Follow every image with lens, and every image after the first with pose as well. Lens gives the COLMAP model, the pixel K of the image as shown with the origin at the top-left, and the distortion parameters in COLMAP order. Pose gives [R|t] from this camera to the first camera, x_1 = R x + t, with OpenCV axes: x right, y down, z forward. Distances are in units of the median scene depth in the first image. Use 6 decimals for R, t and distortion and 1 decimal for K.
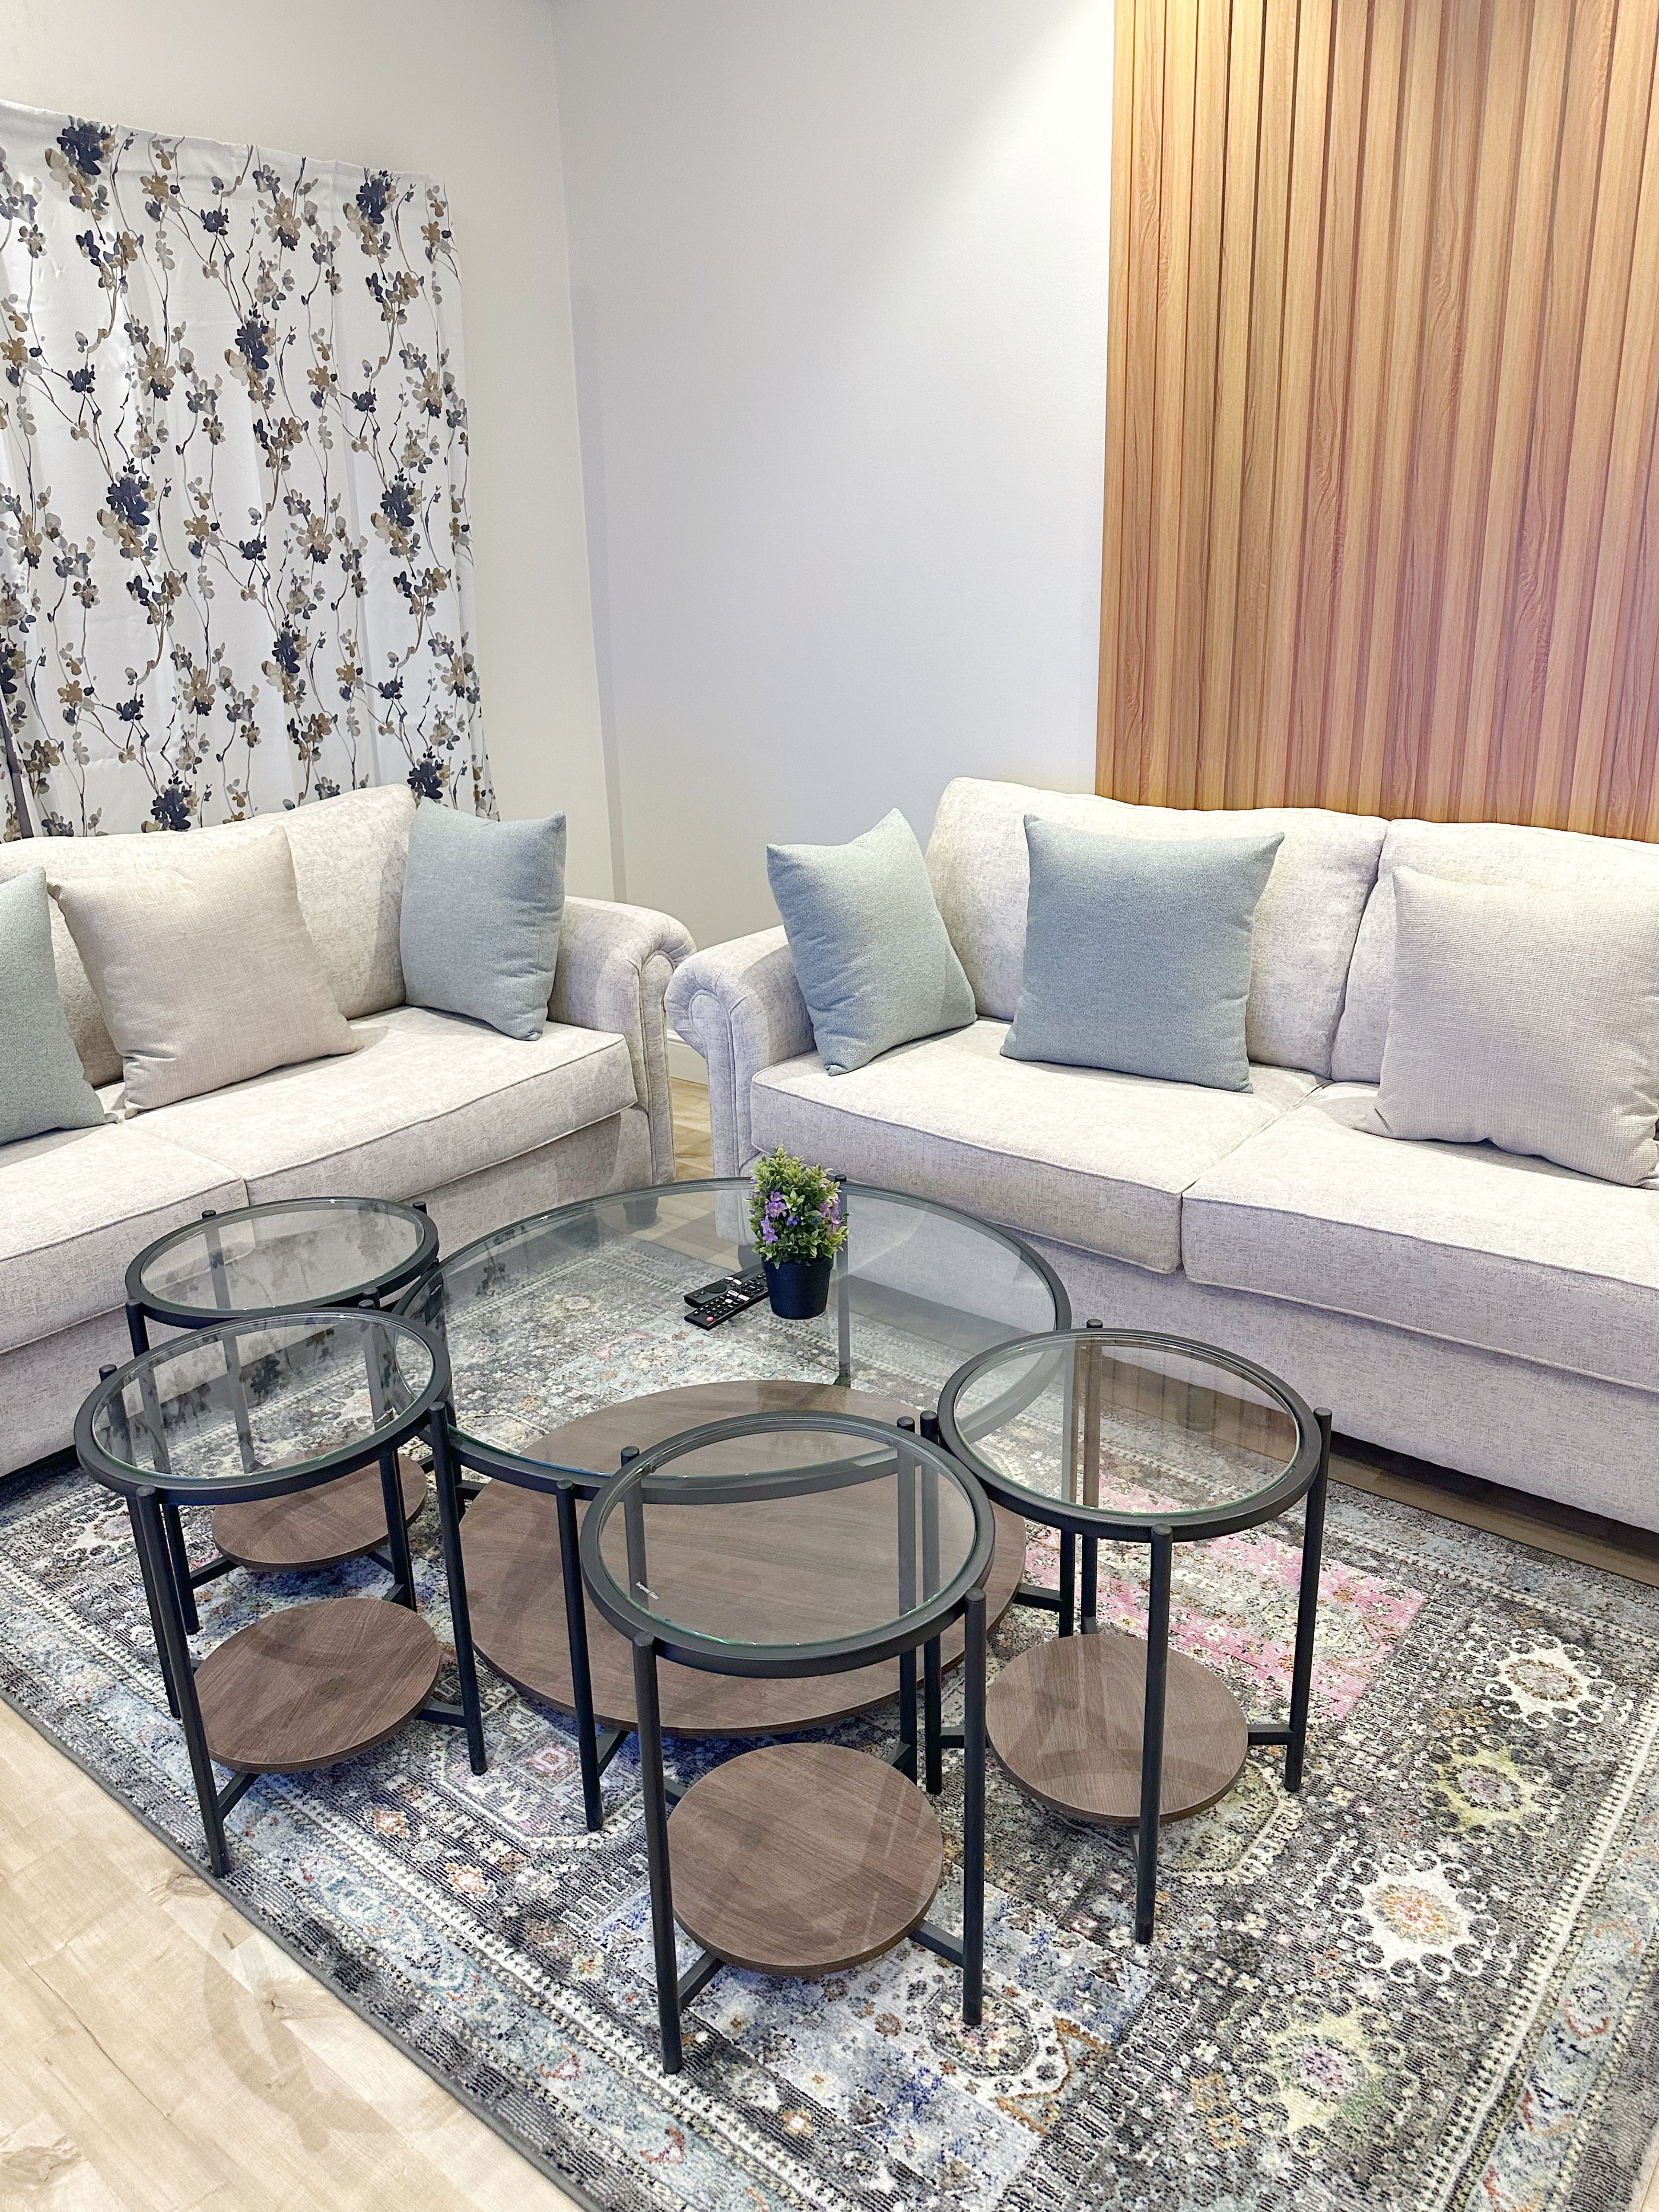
lens RADIAL K [[1534.4, 0, 844.3], [0, 1534.4, 1103.5], [0, 0, 1]] dist [0.041264, -0.040712]
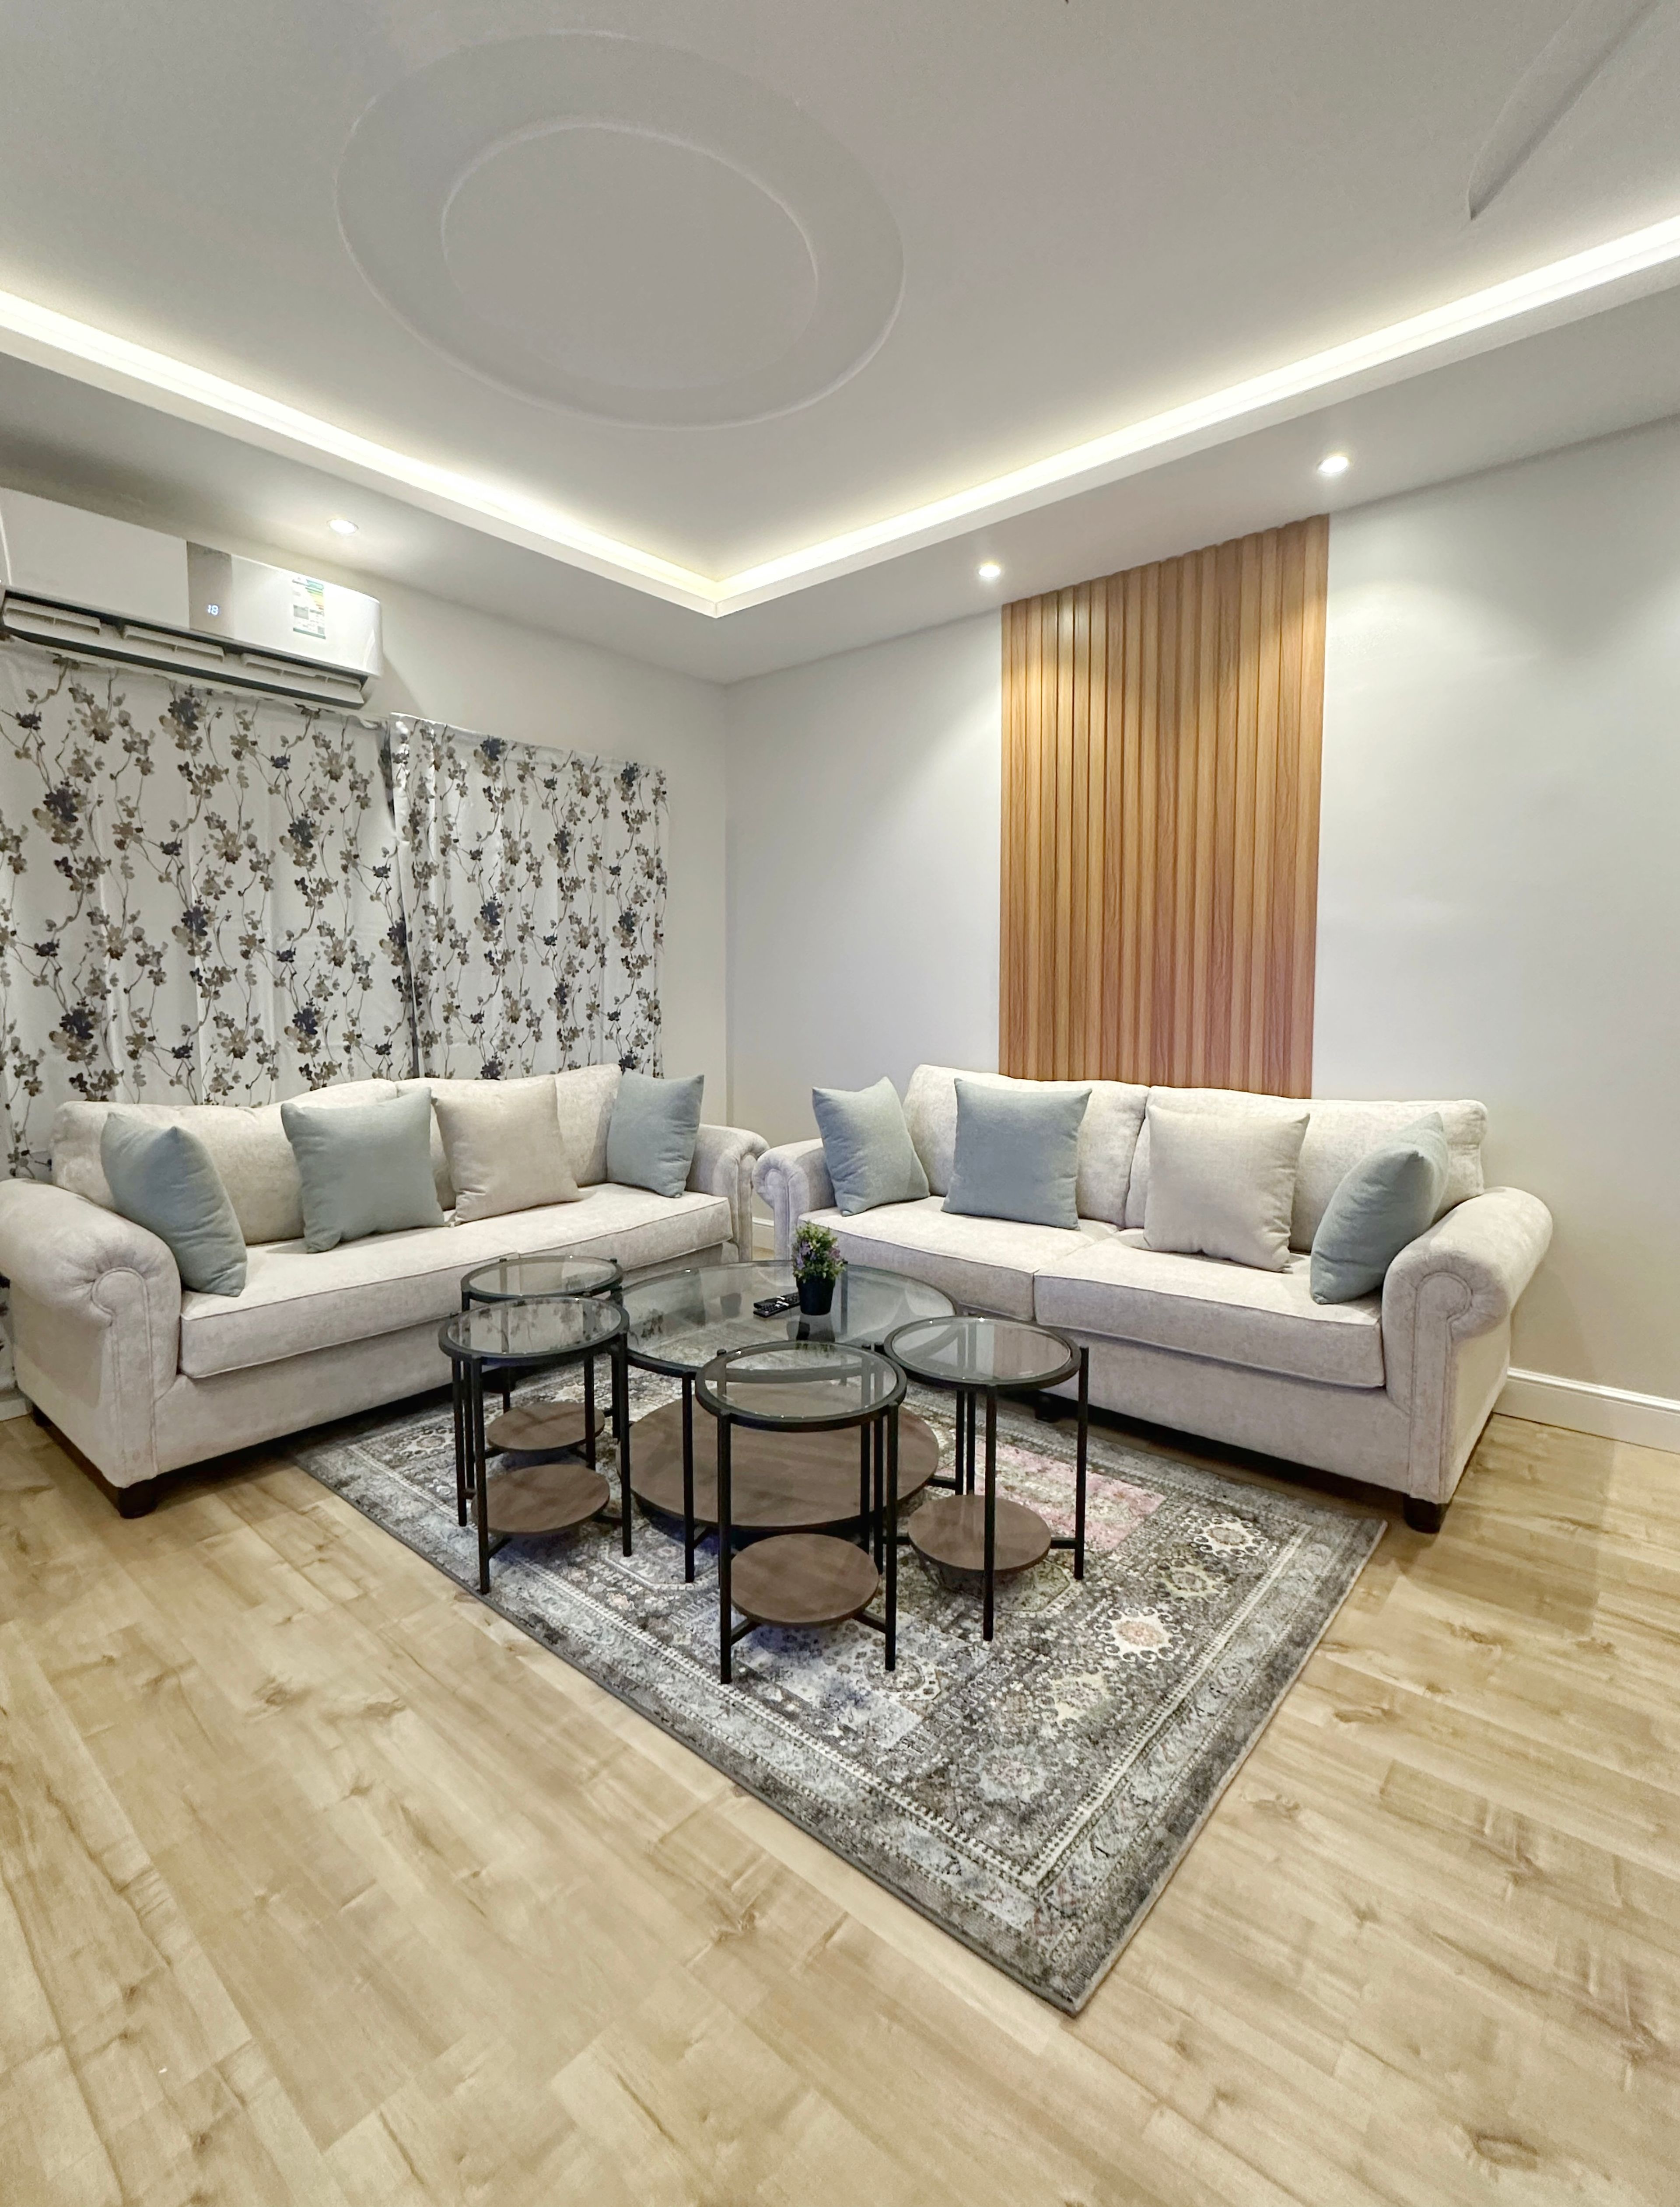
lens RADIAL K [[1006.3, 0, 851.5], [0, 1006.3, 1094.4], [0, 0, 1]] dist [-0.003871, 0.000355]
pose [[0.999262, 0.028544, -0.025692, 0.032480], [-0.033712, 0.972402, -0.230864, 0.140862], [0.018394, 0.231560, 0.972647, -0.210891]]
